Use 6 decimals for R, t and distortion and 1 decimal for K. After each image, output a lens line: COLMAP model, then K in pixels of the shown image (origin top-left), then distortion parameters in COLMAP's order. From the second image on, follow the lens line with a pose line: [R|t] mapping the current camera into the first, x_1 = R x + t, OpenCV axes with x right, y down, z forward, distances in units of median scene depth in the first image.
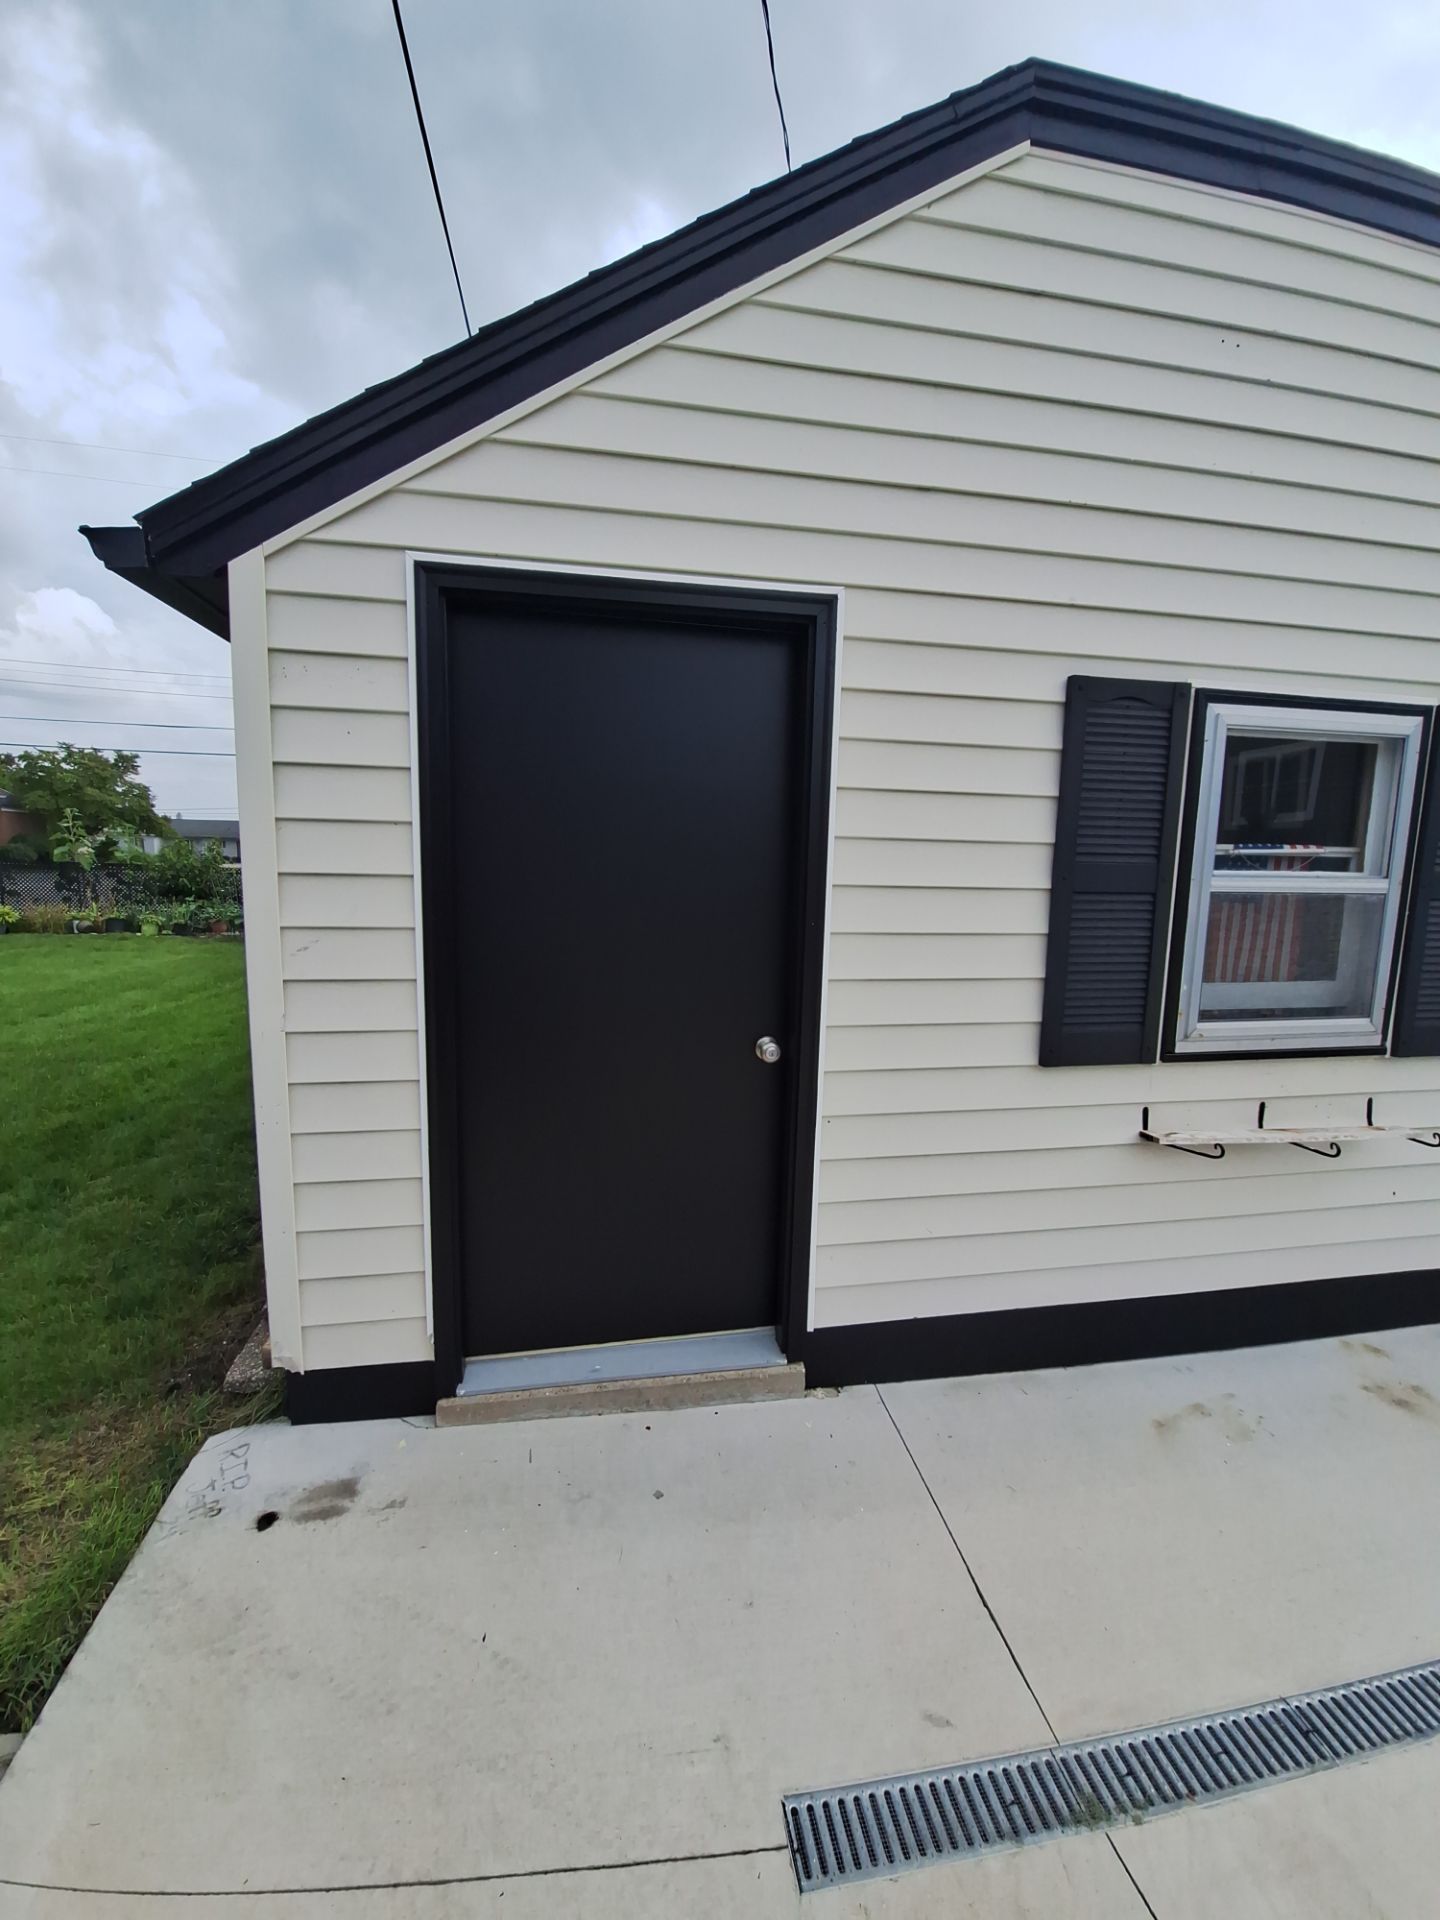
lens RADIAL K [[757.2, 0, 707.2], [0, 757.2, 957.8], [0, 0, 1]] dist [-0.003198, -0.008468]
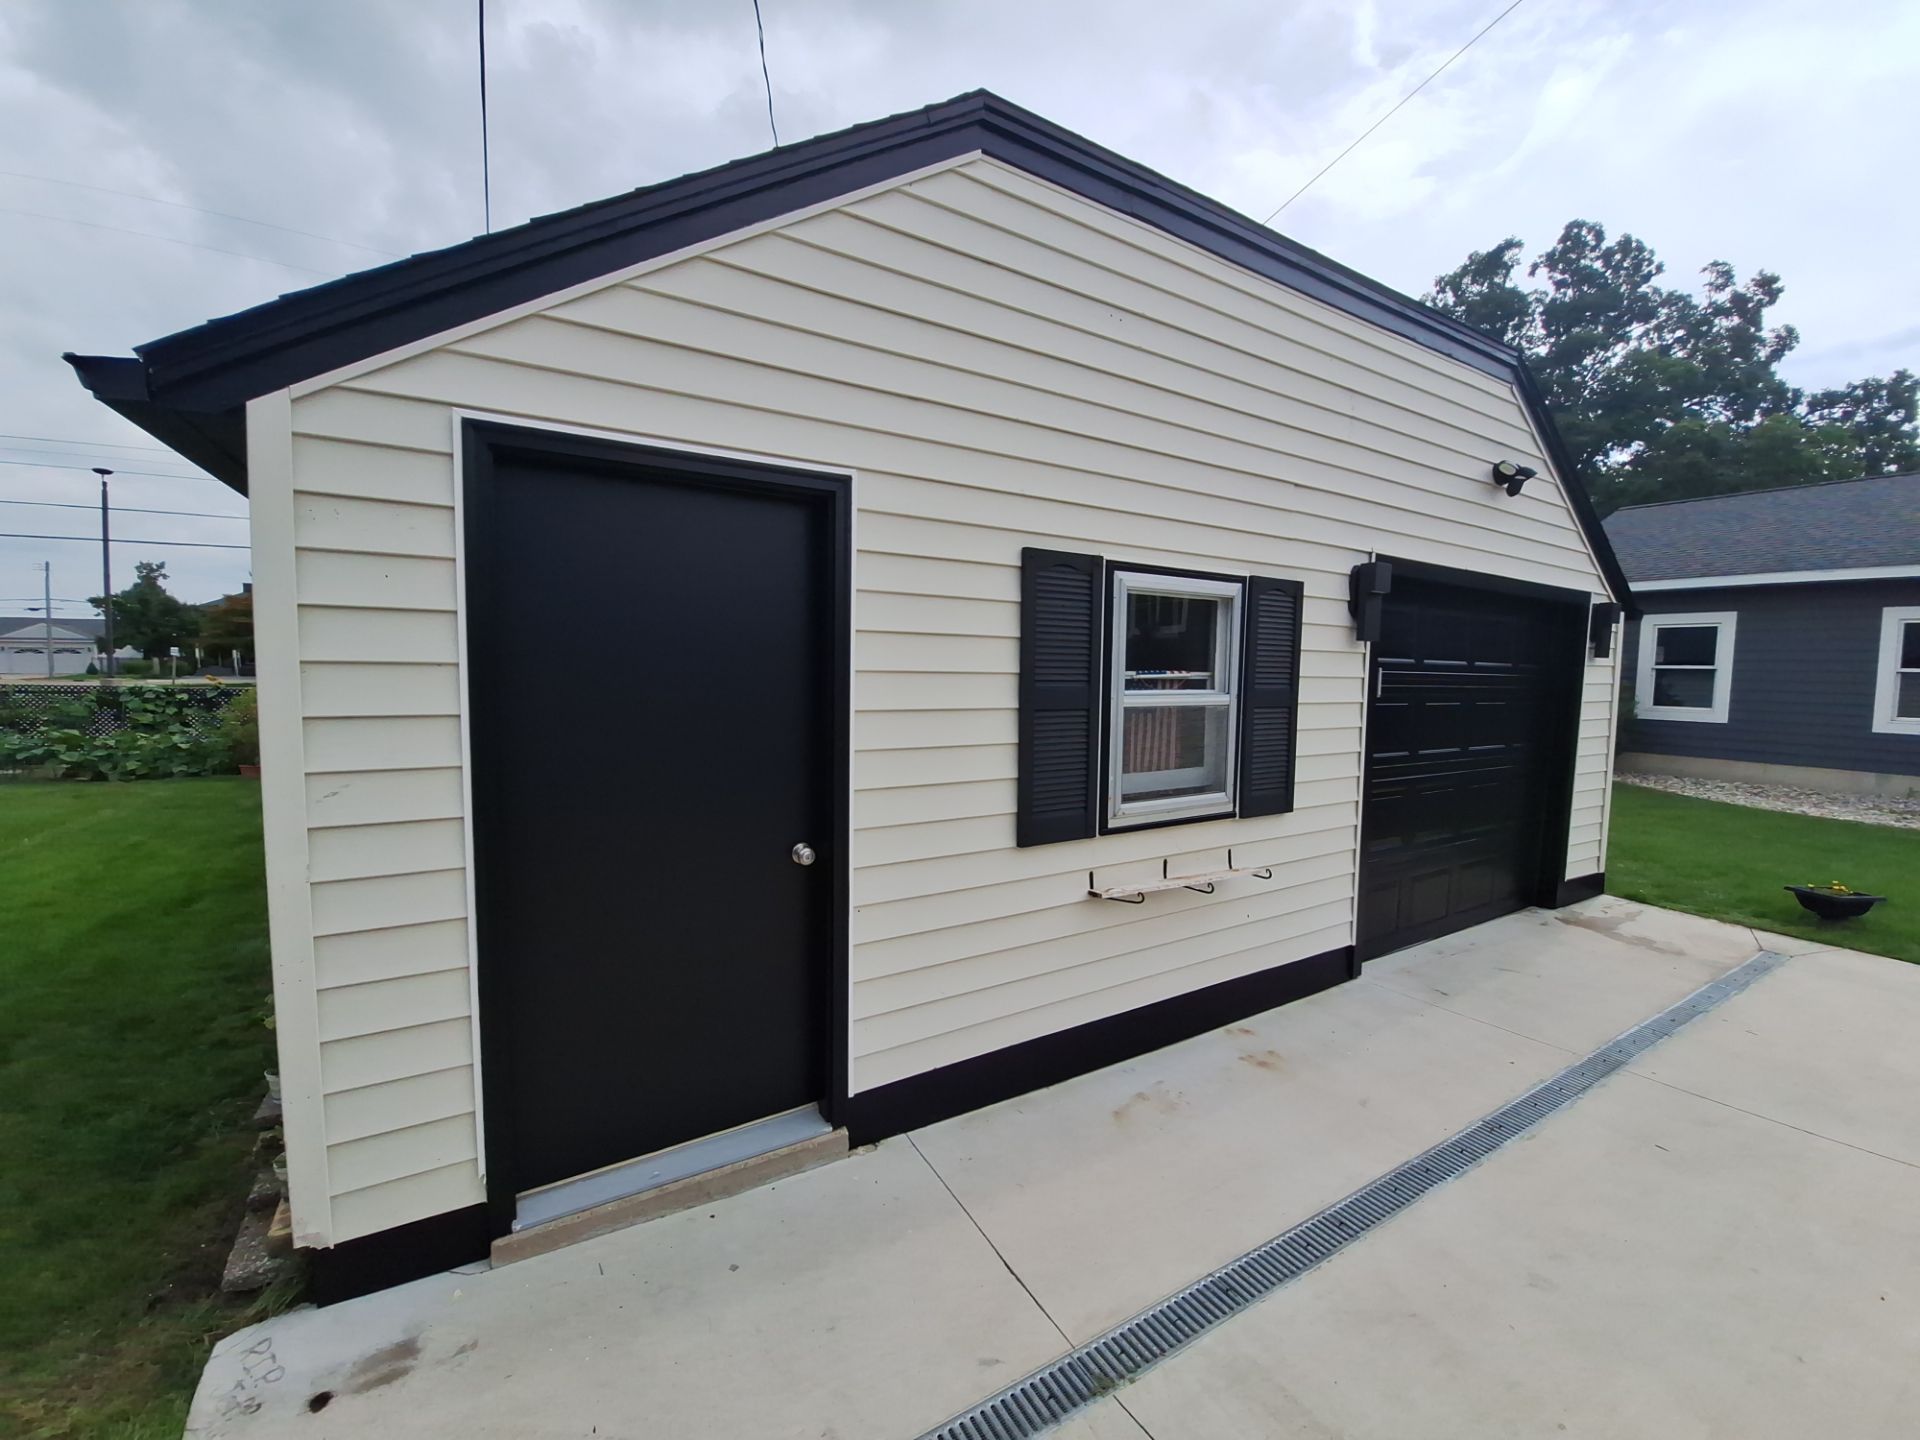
lens RADIAL K [[757.2, 0, 951.1], [0, 757.2, 723.7], [0, 0, 1]] dist [-0.003198, -0.008468]
pose [[0.931018, -0.033699, 0.363413, -0.127989], [0.051255, 0.997933, -0.038772, -0.022116], [-0.361355, 0.054724, 0.930821, -0.167045]]
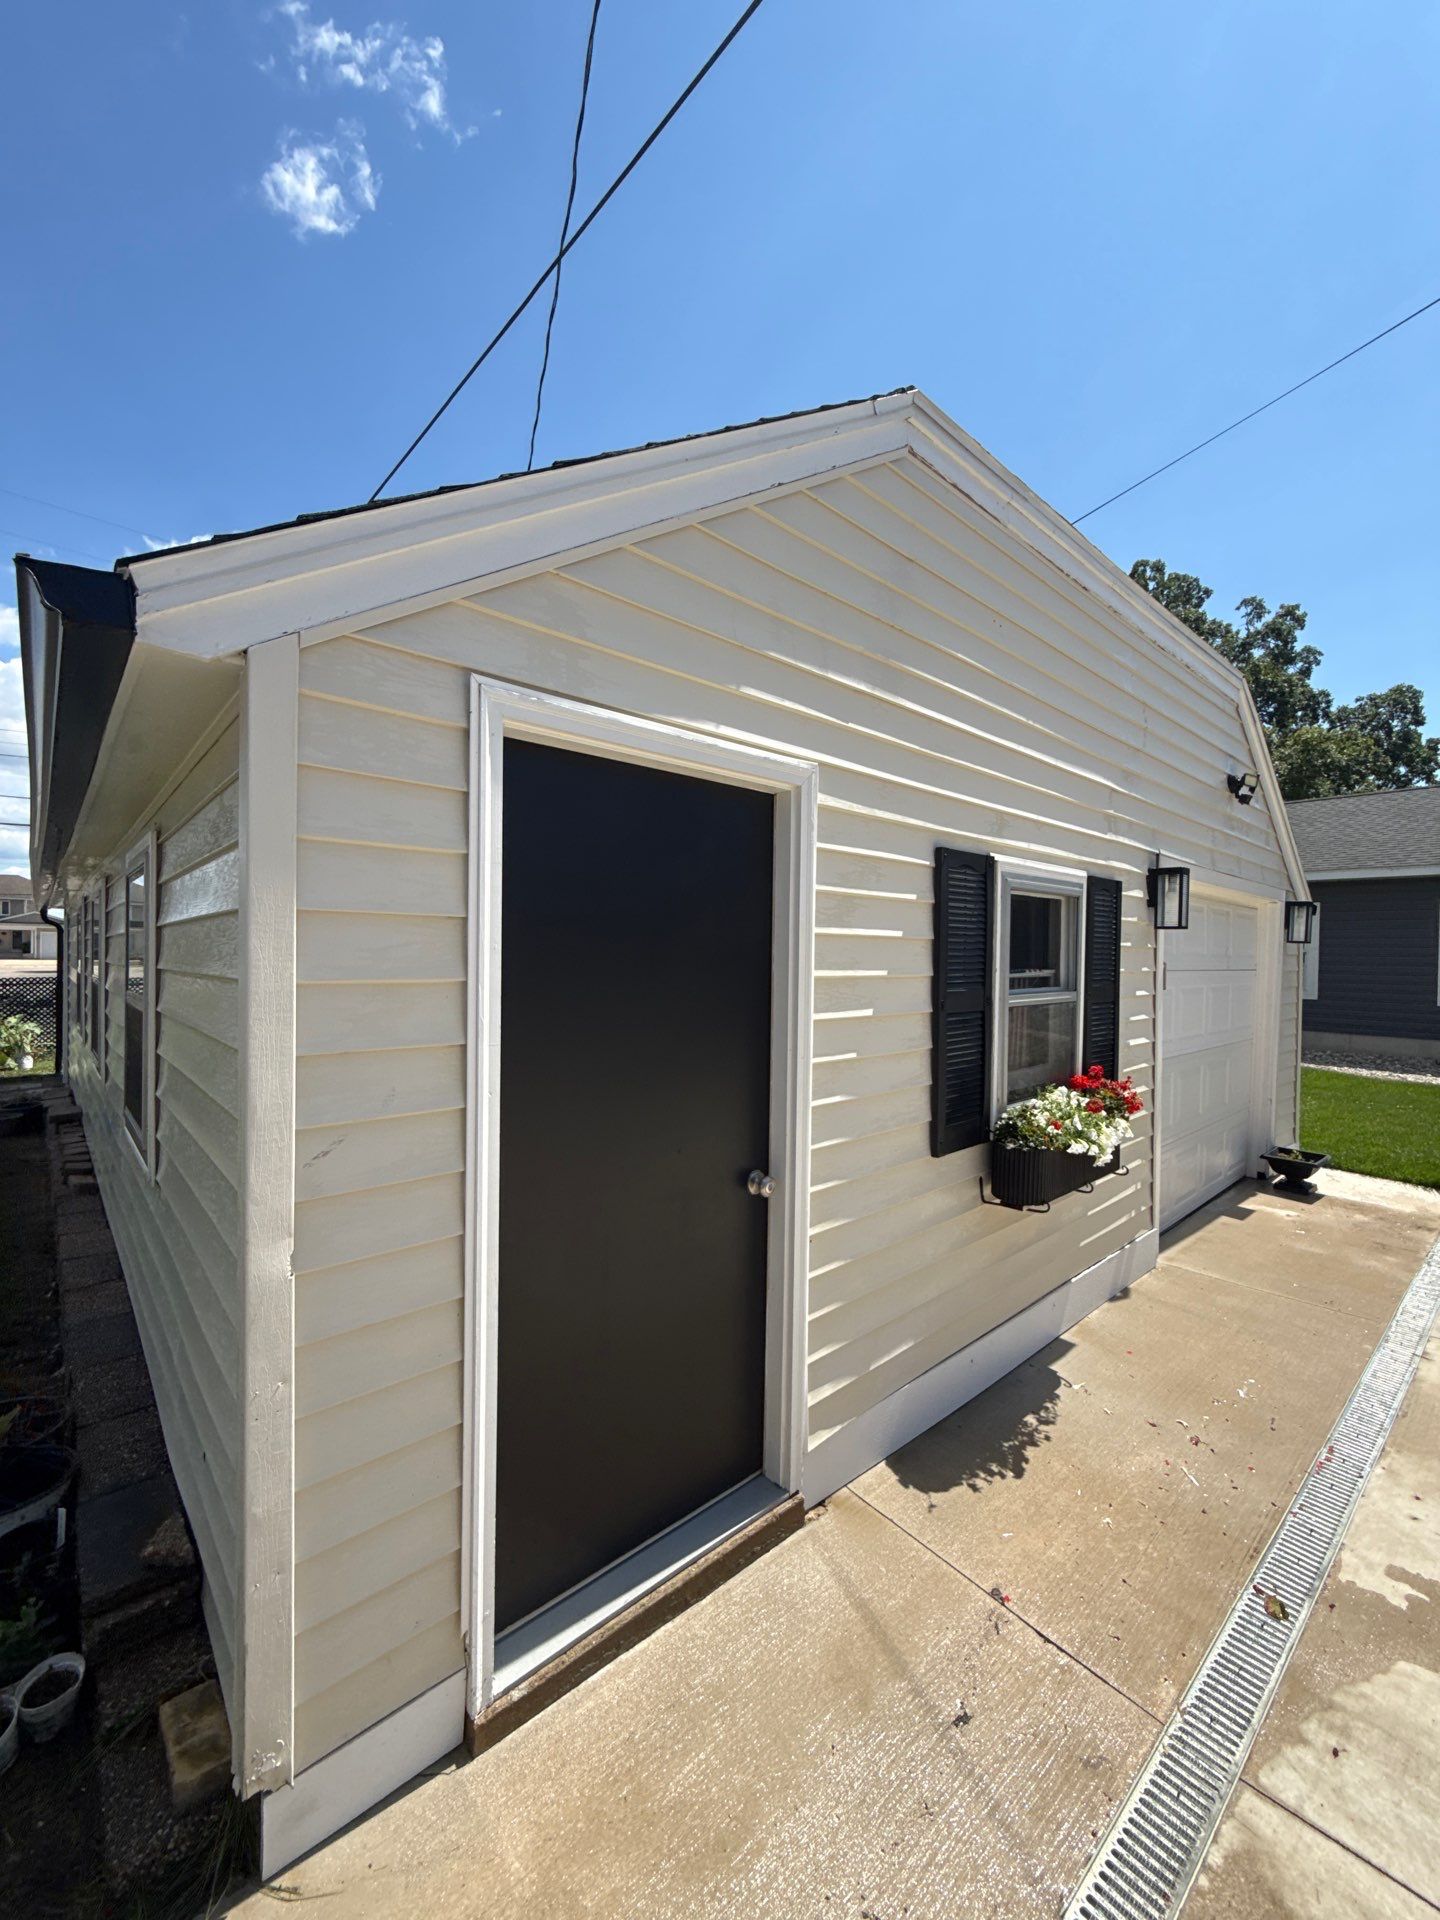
lens RADIAL K [[762.2, 0, 711.6], [0, 762.2, 963.0], [0, 0, 1]] dist [-0.001488, 0.000980]
pose [[0.847960, -0.017788, 0.529762, -0.531822], [0.071646, 0.994111, -0.081300, -0.099967], [-0.525196, 0.106894, 0.844241, 0.127160]]
